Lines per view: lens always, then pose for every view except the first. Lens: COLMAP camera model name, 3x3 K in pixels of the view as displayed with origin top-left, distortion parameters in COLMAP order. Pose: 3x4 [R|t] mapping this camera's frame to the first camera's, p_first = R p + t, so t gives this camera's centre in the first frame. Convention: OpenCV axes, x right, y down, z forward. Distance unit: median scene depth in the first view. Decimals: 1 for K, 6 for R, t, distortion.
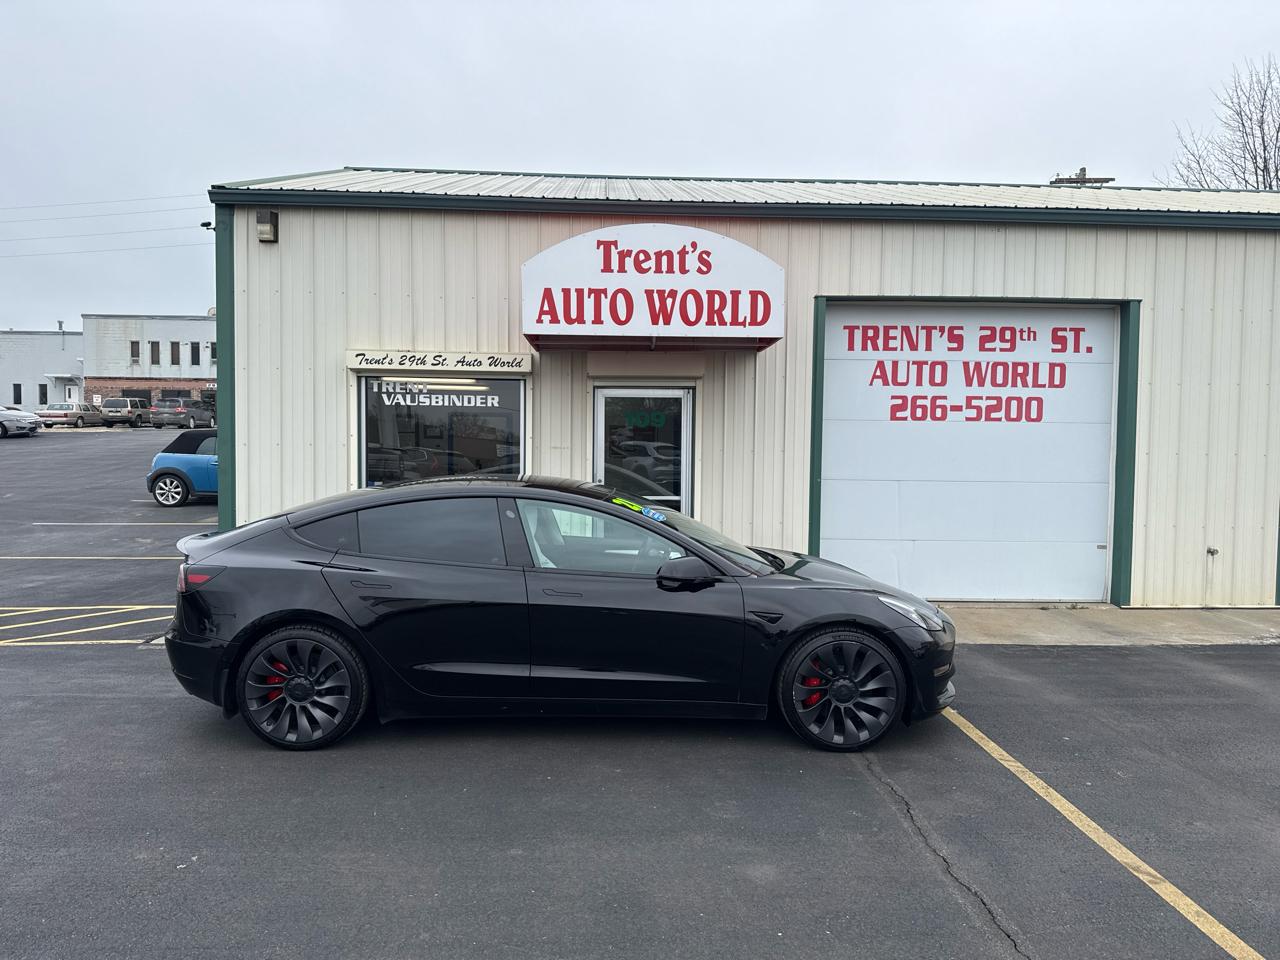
lens RADIAL K [[893.5, 0, 643.6], [0, 893.5, 480.7], [0, 0, 1]] dist [0.098547, -0.132165]
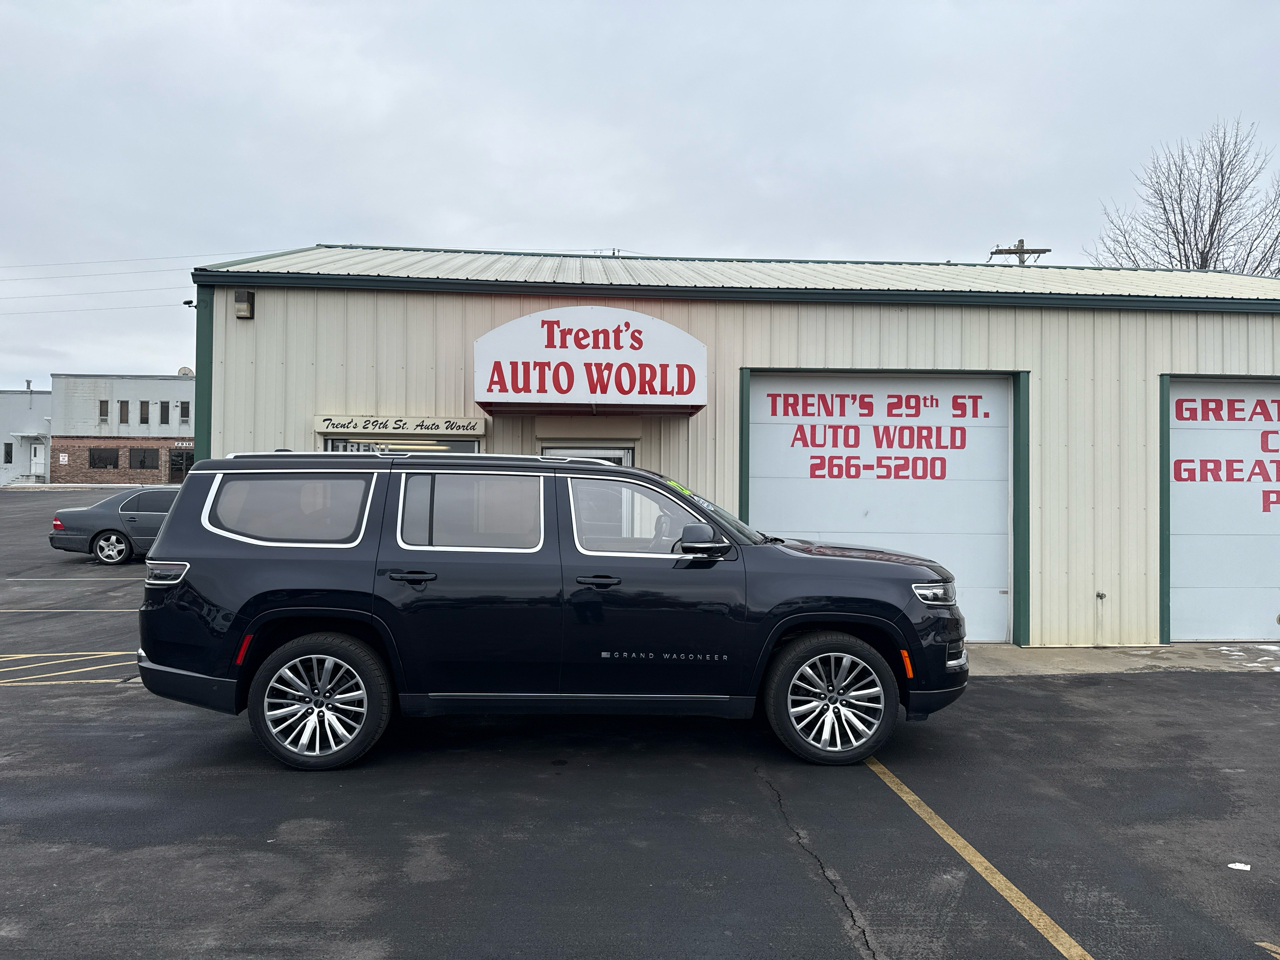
lens RADIAL K [[891.4, 0, 644.0], [0, 891.4, 479.2], [0, 0, 1]] dist [0.147062, -0.242933]
pose [[0.999532, -0.001905, 0.030524, 0.036397], [0.003882, 0.997888, -0.064845, 0.005881], [-0.030336, 0.064933, 0.997428, -0.101935]]
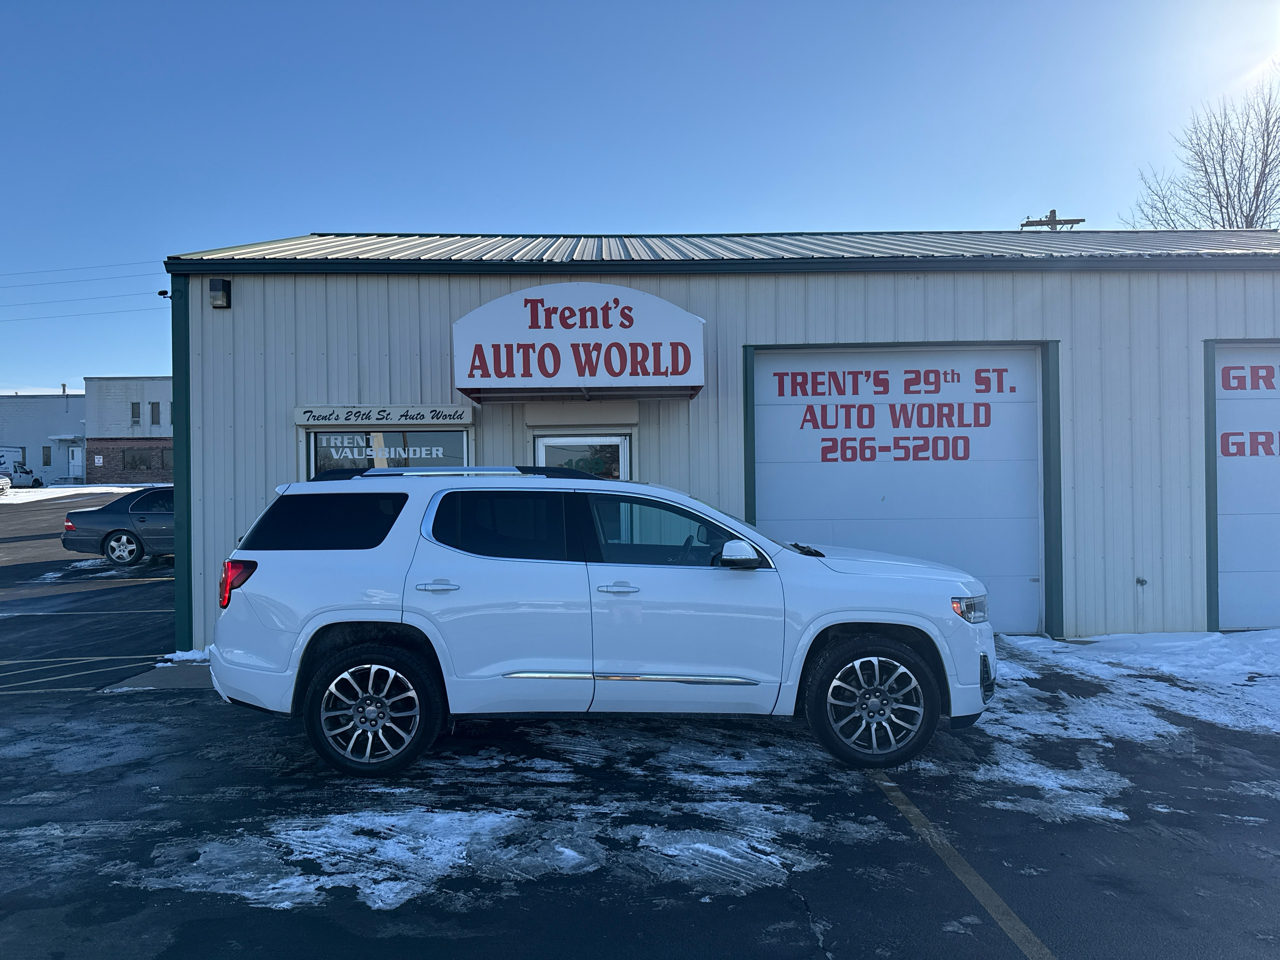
lens RADIAL K [[890.7, 0, 635.6], [0, 890.7, 482.5], [0, 0, 1]] dist [0.121225, -0.171454]
pose [[0.999621, -0.023705, -0.014004, 0.076003], [0.022971, 0.998464, -0.050426, 0.004210], [0.015178, 0.050085, 0.998630, -0.035696]]
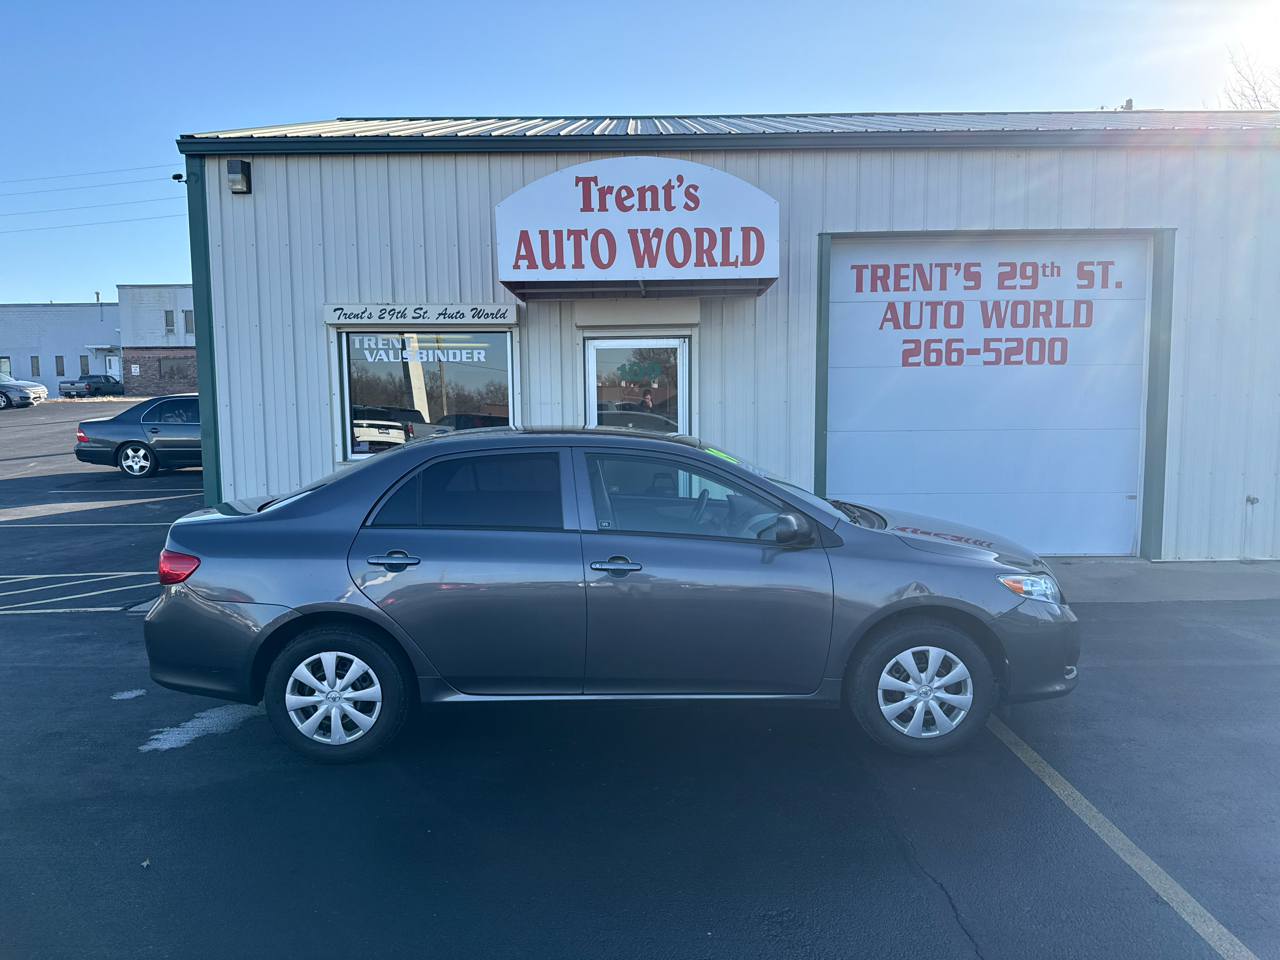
lens RADIAL K [[895.6, 0, 642.8], [0, 895.6, 486.3], [0, 0, 1]] dist [0.072760, -0.090448]
pose [[0.998803, -0.016580, -0.046010, 0.047404], [0.018869, 0.998583, 0.049758, 0.006029], [0.045119, -0.050566, 0.997701, 0.047094]]
